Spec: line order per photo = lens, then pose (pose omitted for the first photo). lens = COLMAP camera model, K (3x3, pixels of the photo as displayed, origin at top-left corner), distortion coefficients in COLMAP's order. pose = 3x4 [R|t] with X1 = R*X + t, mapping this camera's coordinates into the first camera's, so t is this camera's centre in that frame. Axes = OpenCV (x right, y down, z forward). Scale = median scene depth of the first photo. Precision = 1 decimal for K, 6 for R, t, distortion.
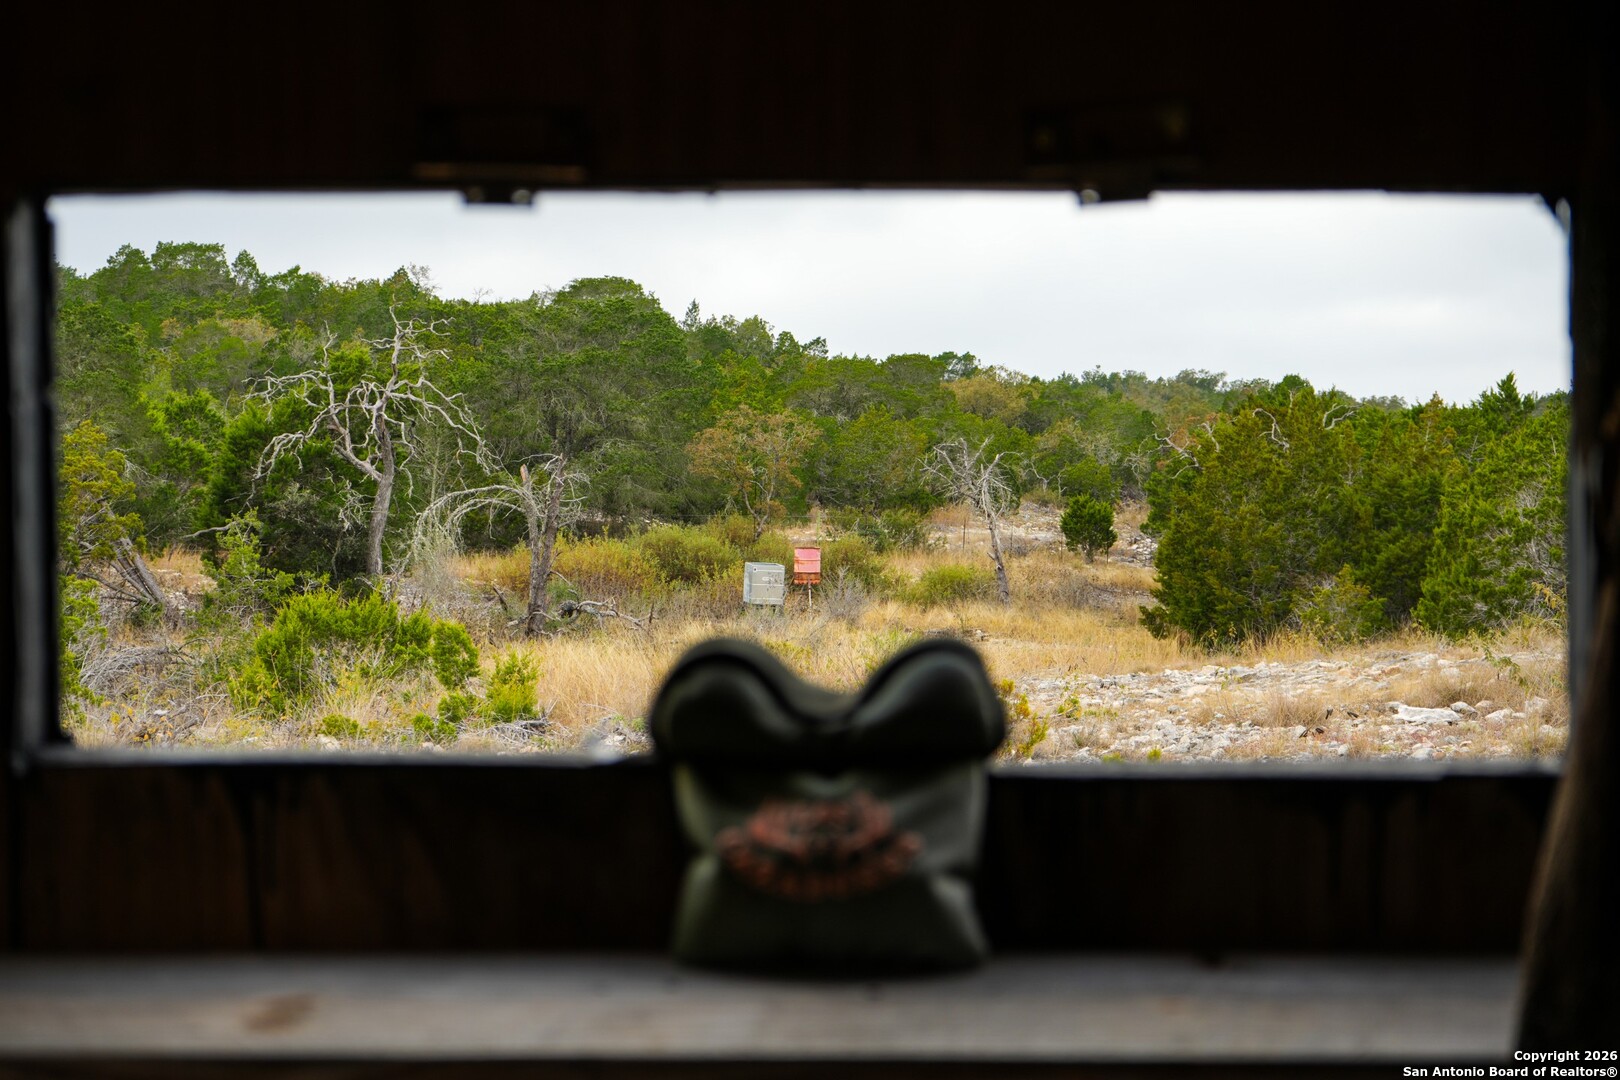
lens RADIAL K [[2801.8, 0, 812.5], [0, 2801.8, 541.4], [0, 0, 1]] dist [-0.050301, 0.000000]
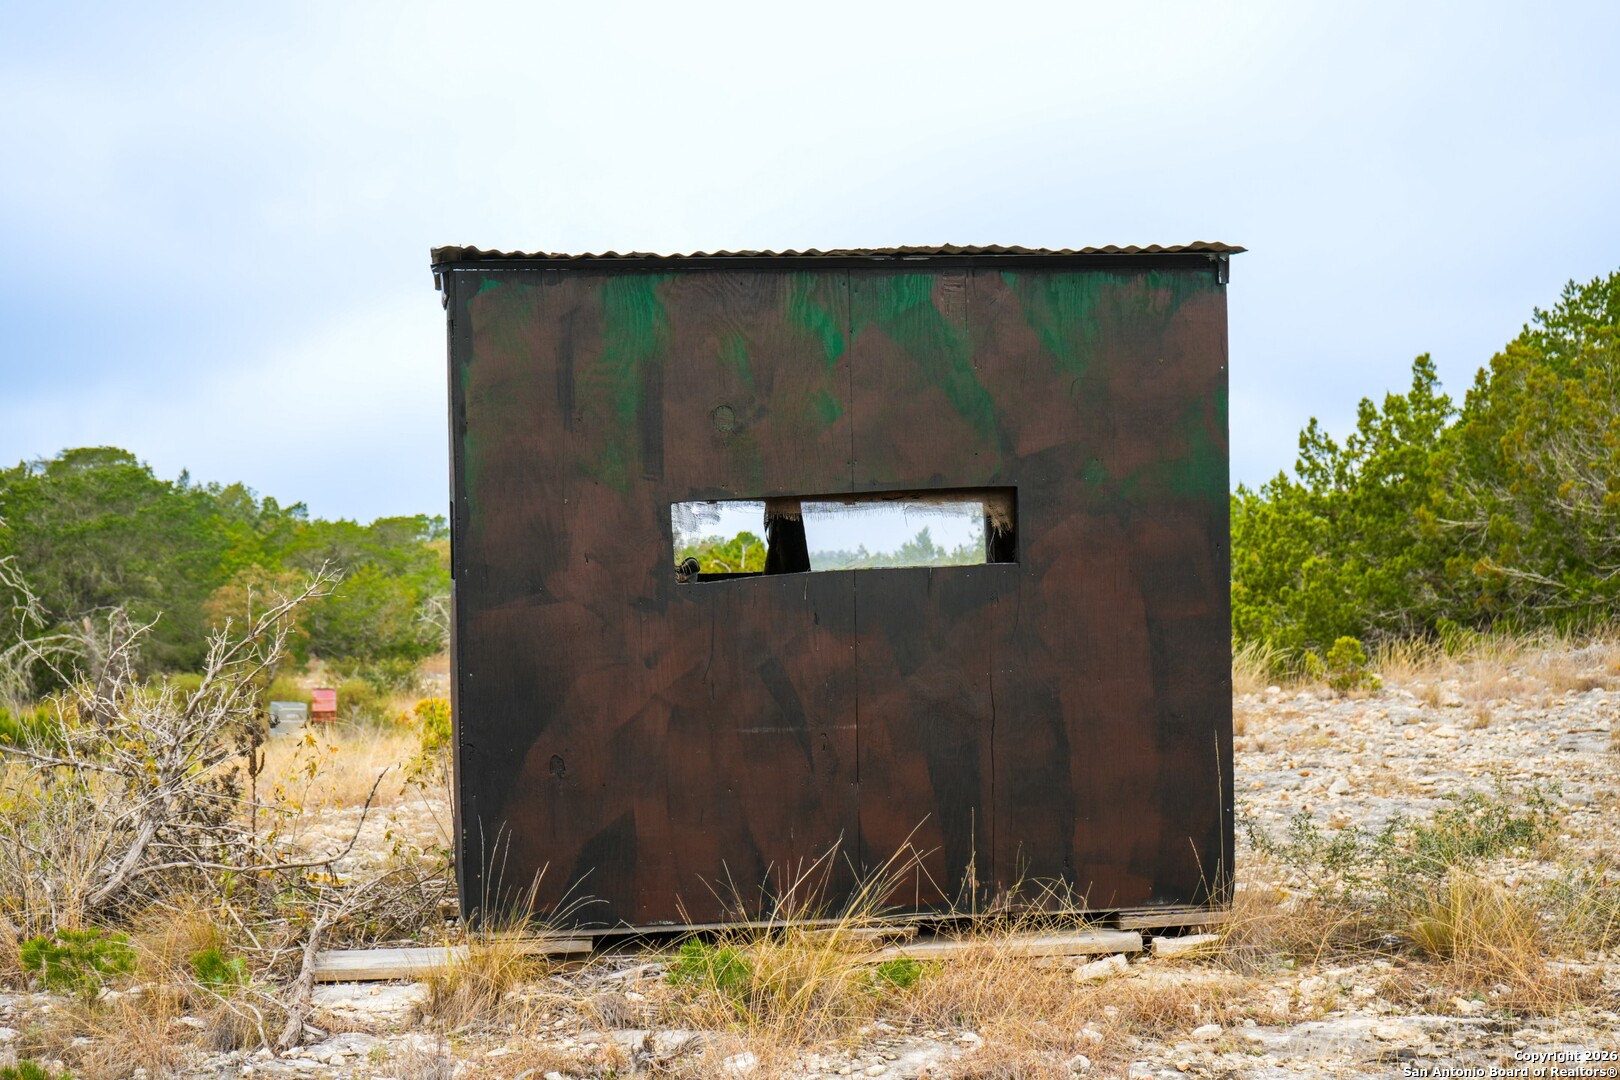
lens RADIAL K [[2689.3, 0, 811.0], [0, 2689.3, 537.2], [0, 0, 1]] dist [-0.034482, 0.000000]
pose [[0.981138, -0.011957, 0.192937, -0.012447], [0.023230, 0.998145, -0.056277, 0.004757], [-0.191906, 0.059698, 0.979596, -0.073228]]
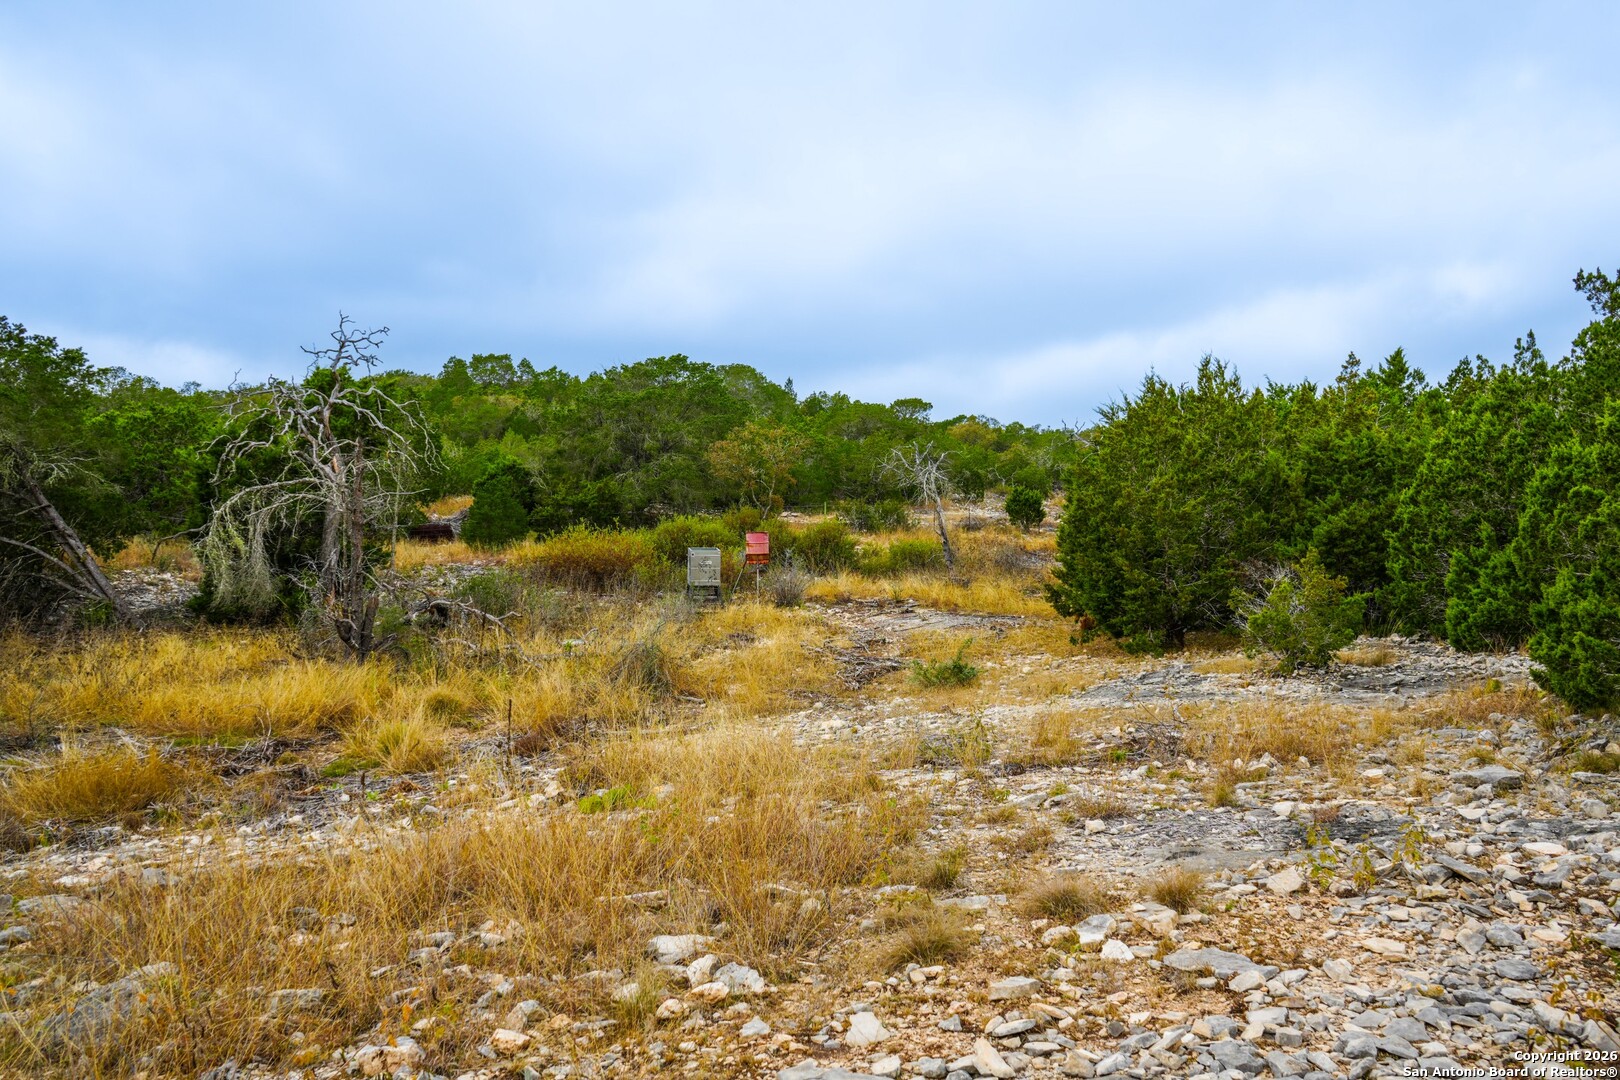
lens RADIAL K [[1470.3, 0, 815.4], [0, 1470.3, 551.4], [0, 0, 1]] dist [-0.000956, -0.007170]
pose [[0.998024, -0.027237, -0.056630, 0.039243], [0.028367, 0.999412, 0.019240, -0.000565], [0.056073, -0.020808, 0.998210, 0.284732]]
